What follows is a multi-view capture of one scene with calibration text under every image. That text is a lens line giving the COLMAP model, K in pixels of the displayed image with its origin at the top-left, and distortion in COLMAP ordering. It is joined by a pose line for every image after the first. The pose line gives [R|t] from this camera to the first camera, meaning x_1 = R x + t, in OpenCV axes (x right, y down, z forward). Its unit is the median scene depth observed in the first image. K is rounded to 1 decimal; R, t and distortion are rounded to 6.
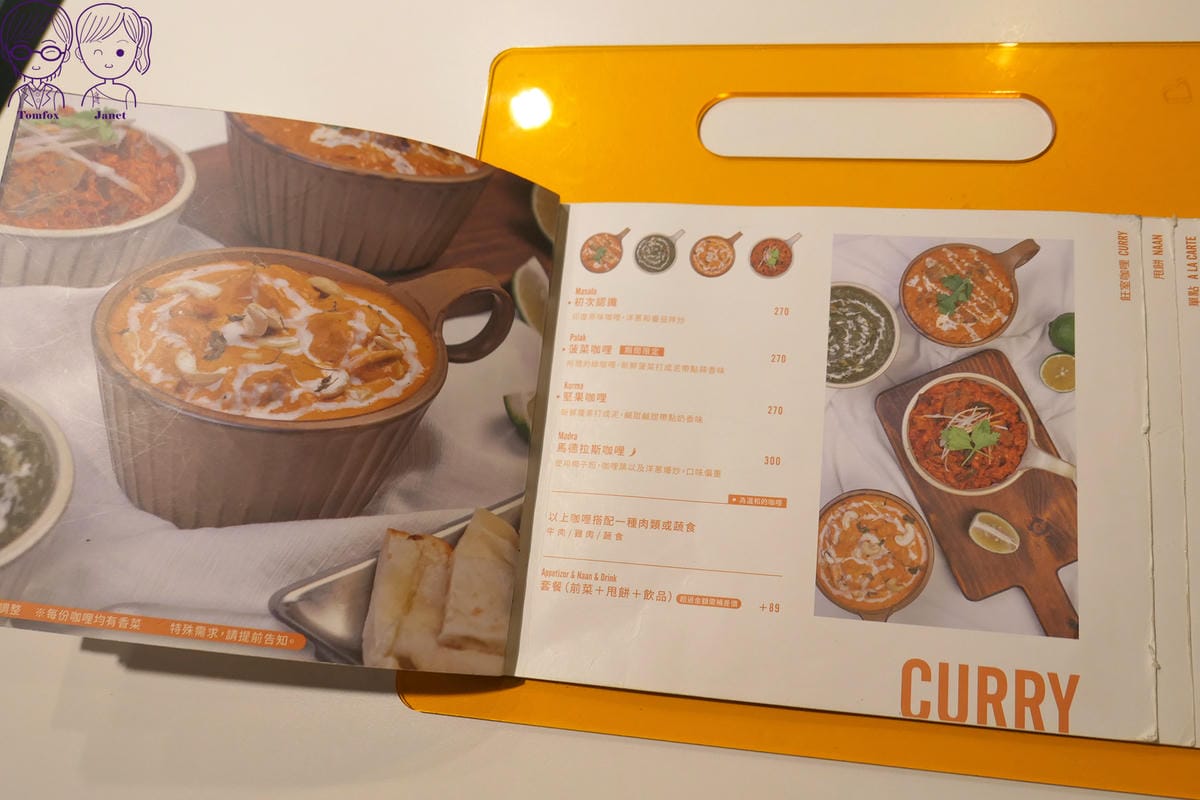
lens RADIAL K [[866.7, 0, 602.5], [0, 866.7, 369.5], [0, 0, 1]] dist [-0.012236, 0.000700]
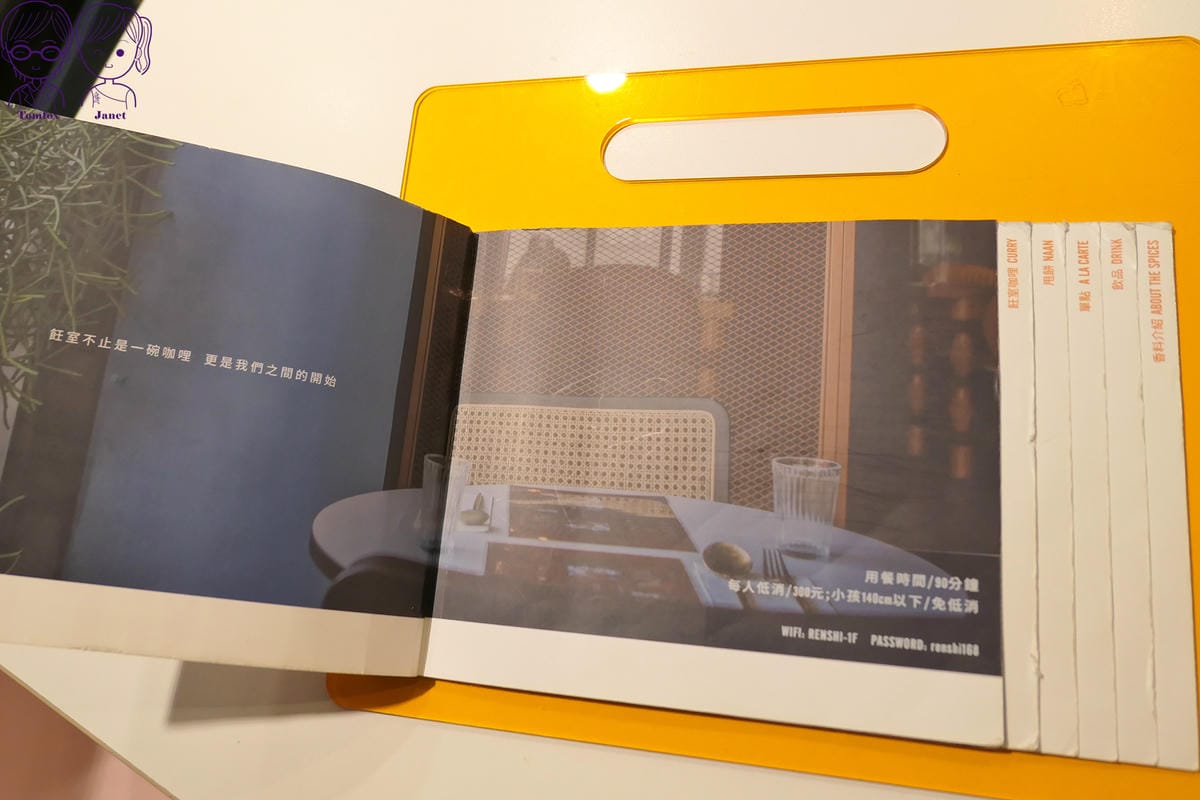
lens RADIAL K [[867.6, 0, 600.0], [0, 867.6, 400.0], [0, 0, 1]] dist [-0.022630, 0.002819]
pose [[0.993396, -0.020812, -0.112832, 0.242303], [0.021258, 0.999770, 0.002749, 0.012913], [0.112749, -0.005130, 0.993610, -0.039588]]
